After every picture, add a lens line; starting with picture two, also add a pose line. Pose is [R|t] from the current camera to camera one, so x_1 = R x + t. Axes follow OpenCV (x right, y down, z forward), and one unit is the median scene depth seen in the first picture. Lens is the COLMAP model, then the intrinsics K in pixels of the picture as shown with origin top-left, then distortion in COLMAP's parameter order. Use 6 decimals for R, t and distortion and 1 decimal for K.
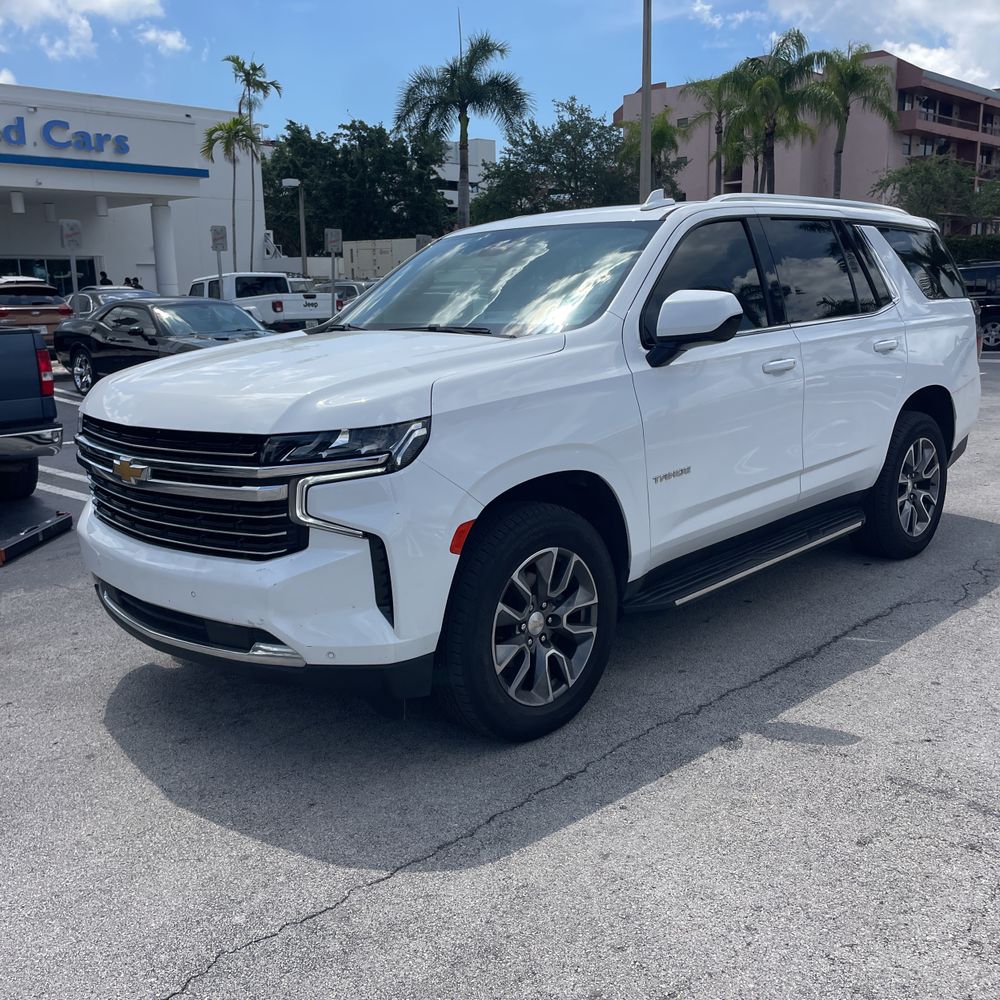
lens RADIAL K [[1007.9, 0, 503.2], [0, 1007.9, 495.0], [0, 0, 1]] dist [0.091987, -0.107163]
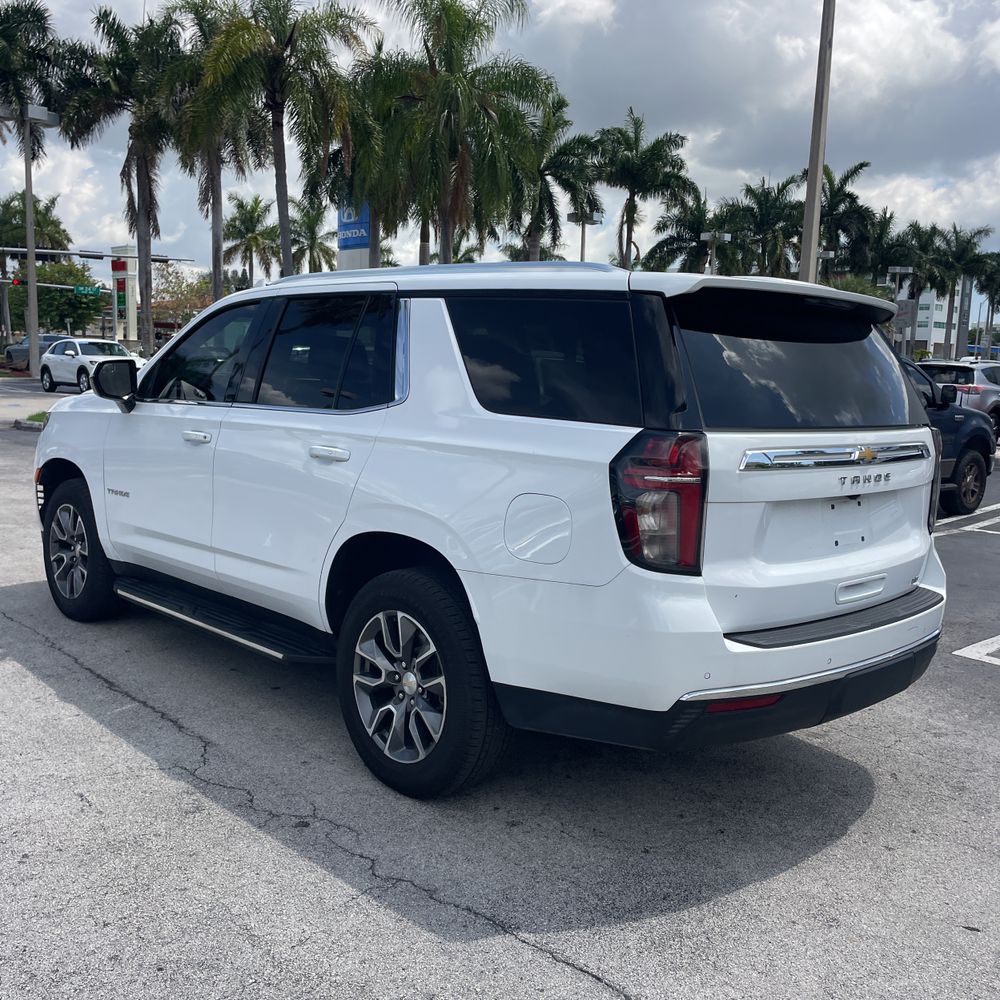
lens RADIAL K [[1007.5, 0, 500.0], [0, 1007.5, 500.0], [0, 0, 1]] dist [0.110800, -0.158103]
pose [[-0.044215, 0.156403, -0.986703, 1.361322], [-0.236605, 0.957930, 0.162445, -0.322257], [0.970599, 0.240641, -0.005349, 1.375428]]
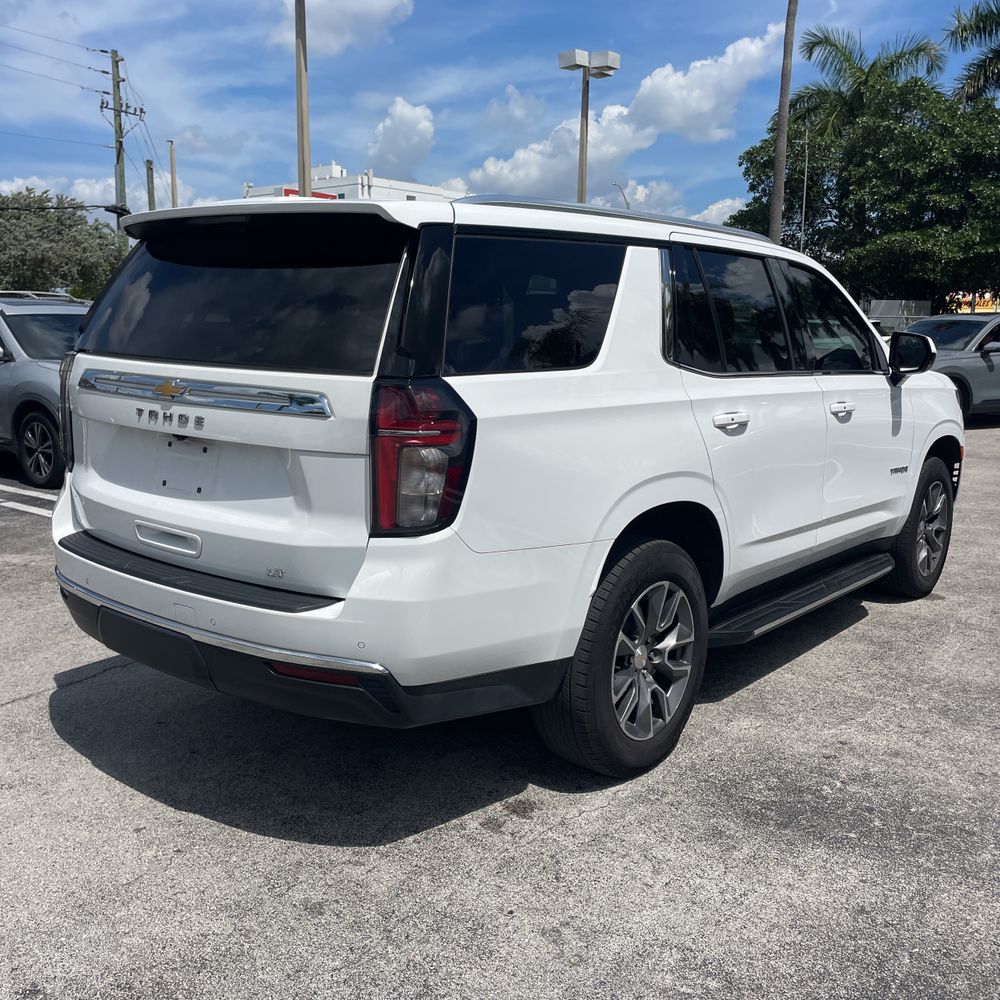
lens RADIAL K [[1006.4, 0, 509.9], [0, 1006.4, 499.1], [0, 0, 1]] dist [0.093966, -0.119374]
pose [[-0.995433, 0.024085, -0.092374, 0.390872], [-0.012007, 0.928379, 0.371442, -0.488975], [0.094704, 0.370855, -0.923850, 2.342511]]
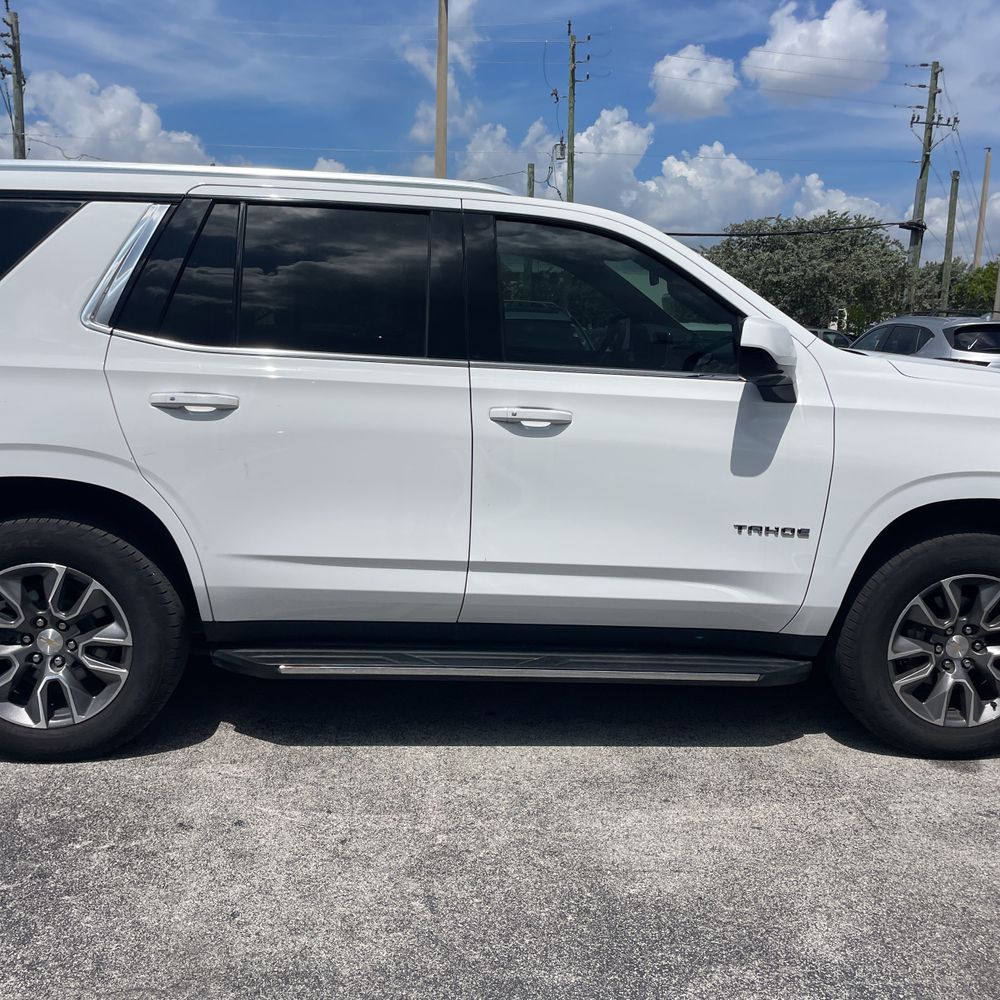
lens RADIAL K [[1009.1, 0, 487.6], [0, 1009.1, 506.5], [0, 0, 1]] dist [0.080511, -0.094923]
pose [[-0.748964, -0.117432, 0.652121, -0.537871], [0.123223, 0.942318, 0.311212, -0.362859], [-0.651052, 0.313443, -0.691292, 1.926802]]
